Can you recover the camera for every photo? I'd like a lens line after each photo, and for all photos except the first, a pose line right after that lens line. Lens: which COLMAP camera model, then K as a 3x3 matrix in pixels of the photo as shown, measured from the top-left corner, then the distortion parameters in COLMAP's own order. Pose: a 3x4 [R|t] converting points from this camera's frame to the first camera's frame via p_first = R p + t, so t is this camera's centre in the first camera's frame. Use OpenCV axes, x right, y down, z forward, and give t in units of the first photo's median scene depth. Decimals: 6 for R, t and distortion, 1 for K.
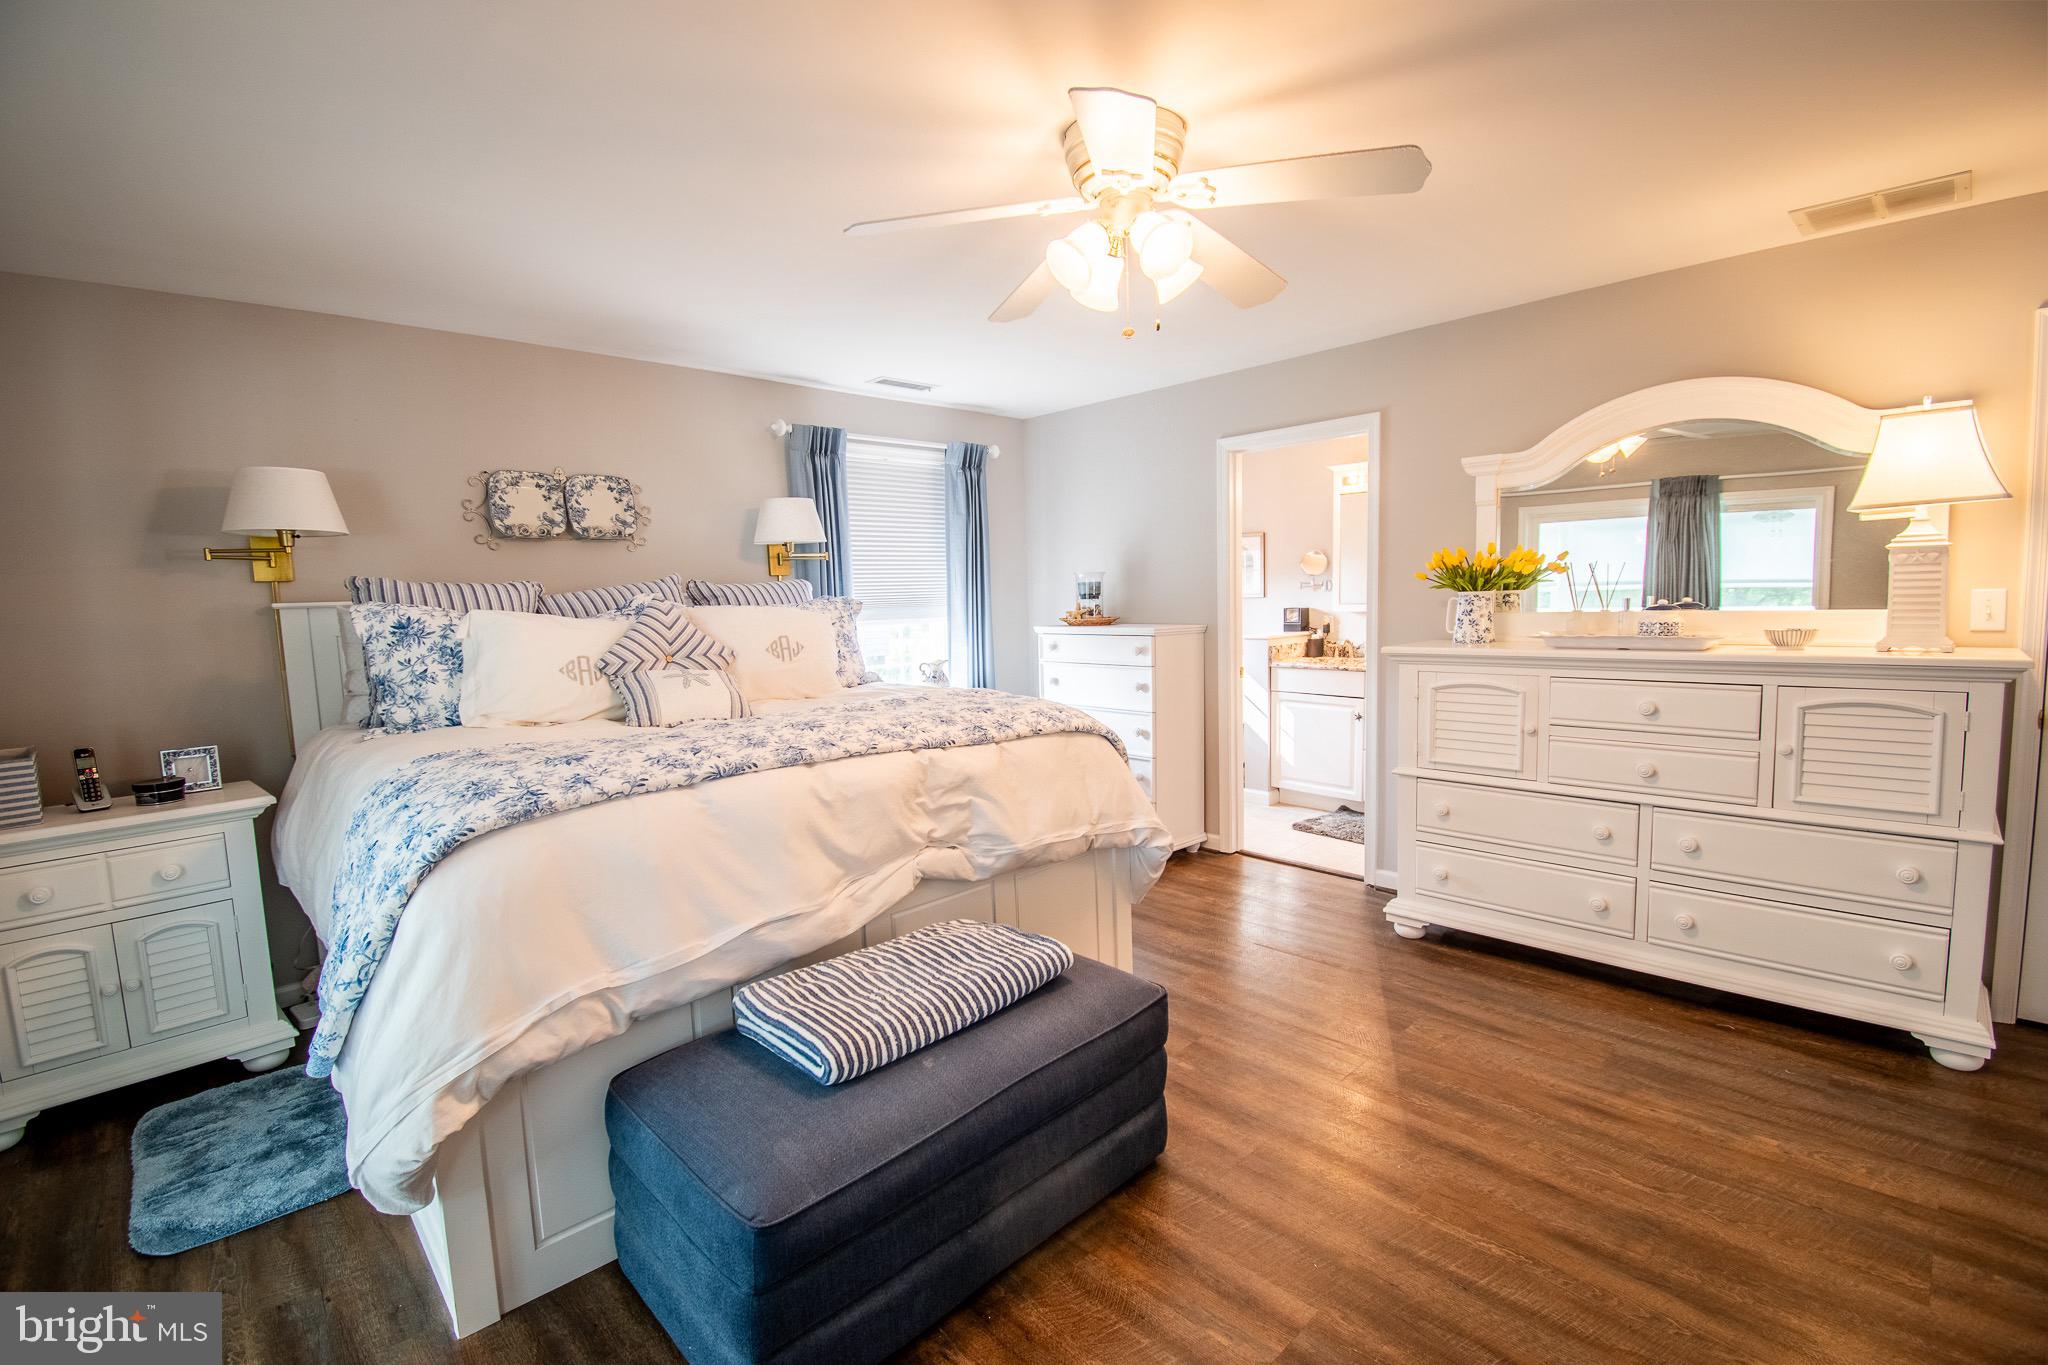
lens RADIAL K [[902.2, 0, 1026.3], [0, 902.2, 681.0], [0, 0, 1]] dist [0.014720, -0.022306]
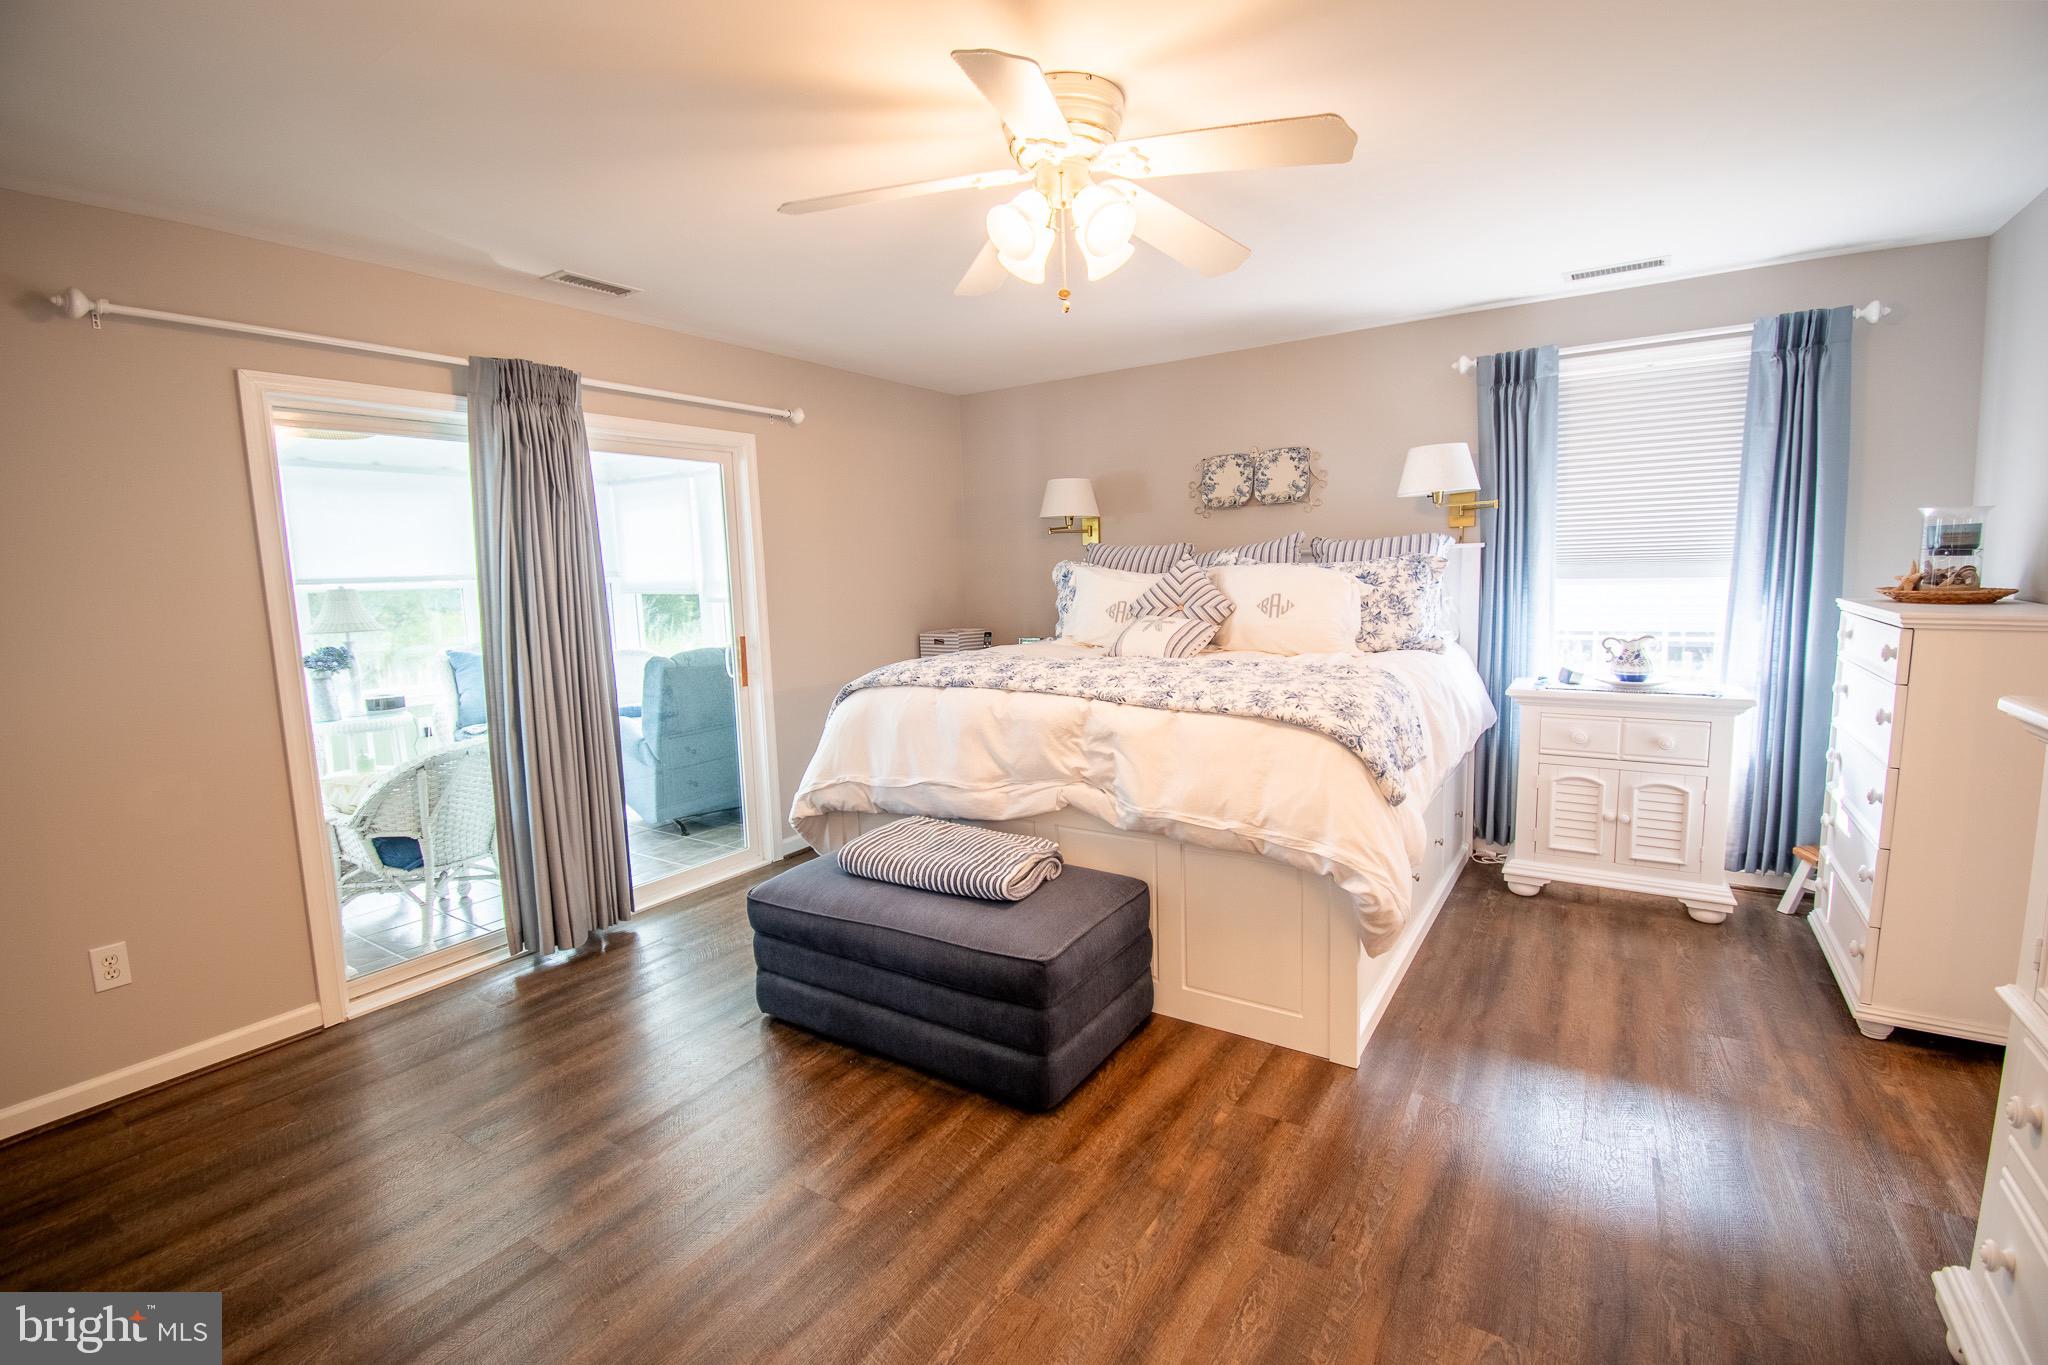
lens RADIAL K [[902.2, 0, 1030.0], [0, 902.2, 684.7], [0, 0, 1]] dist [0.014720, -0.022306]
pose [[0.224814, 0.147373, -0.963192, 0.665832], [-0.070818, 0.988353, 0.134694, -0.062995], [0.971825, 0.037930, 0.232633, 0.447163]]
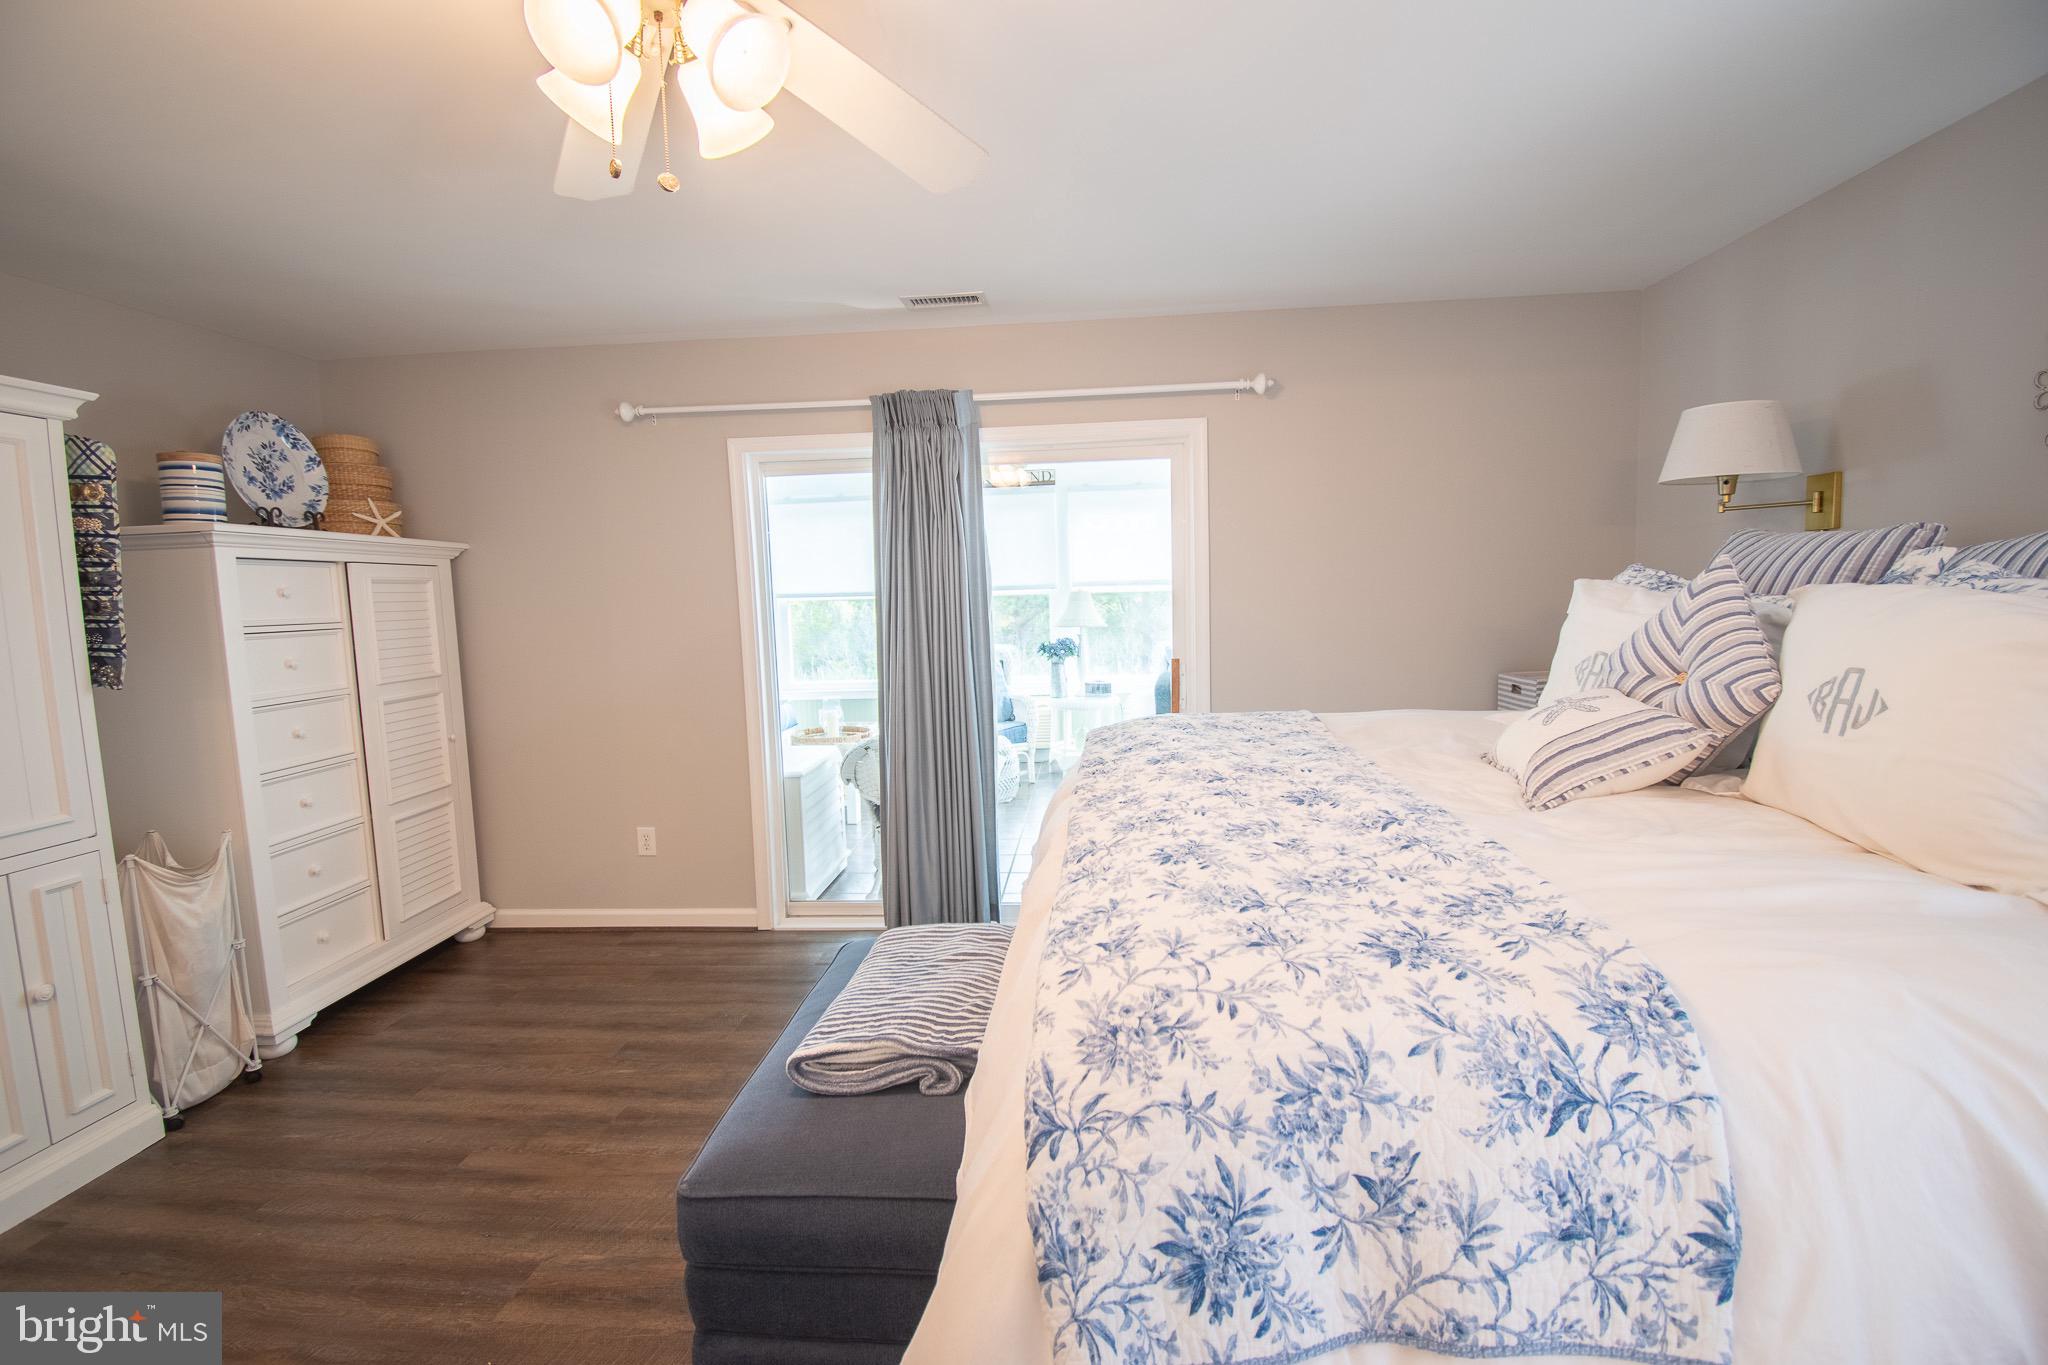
lens RADIAL K [[902.2, 0, 1026.5], [0, 902.2, 685.7], [0, 0, 1]] dist [0.014720, -0.022306]
pose [[-0.746151, 0.120031, -0.654868, 0.222520], [-0.014202, 0.980521, 0.195902, -0.105034], [0.665626, 0.155473, -0.729911, 0.984854]]
